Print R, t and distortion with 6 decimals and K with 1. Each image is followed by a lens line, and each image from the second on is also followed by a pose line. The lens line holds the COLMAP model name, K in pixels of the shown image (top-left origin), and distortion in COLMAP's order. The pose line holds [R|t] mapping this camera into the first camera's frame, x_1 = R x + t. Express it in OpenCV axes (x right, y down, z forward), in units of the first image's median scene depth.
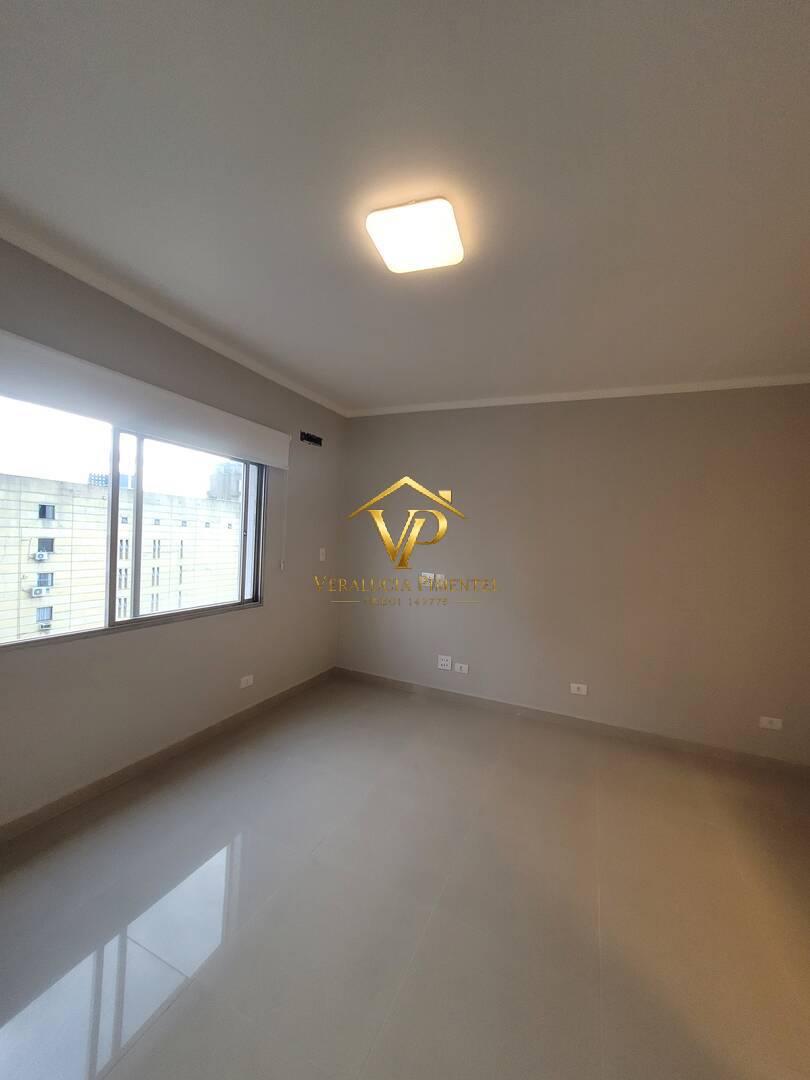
lens RADIAL K [[421.0, 0, 404.3], [0, 421.0, 547.7], [0, 0, 1]] dist [-0.000963, -0.000564]
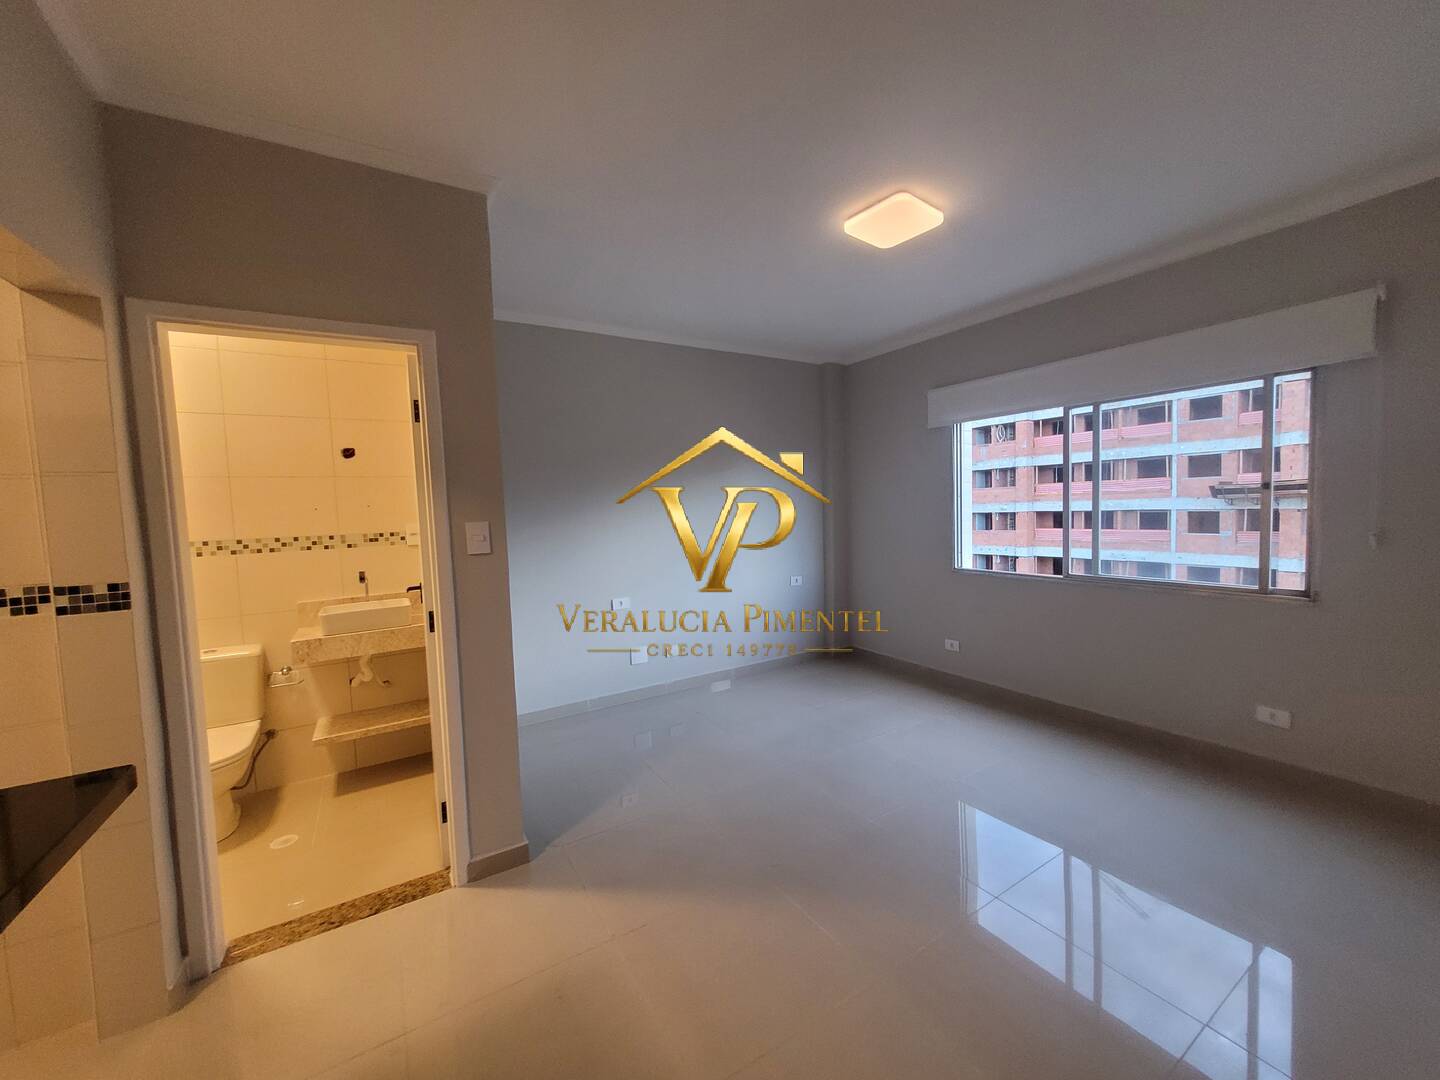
lens RADIAL K [[561.3, 0, 732.0], [0, 561.3, 537.3], [0, 0, 1]] dist [-0.000963, -0.000564]
pose [[-0.552111, 0.011102, -0.833696, 0.709379], [-0.016960, 0.999555, 0.024542, 0.033971], [0.833598, 0.027689, -0.551677, 0.693675]]
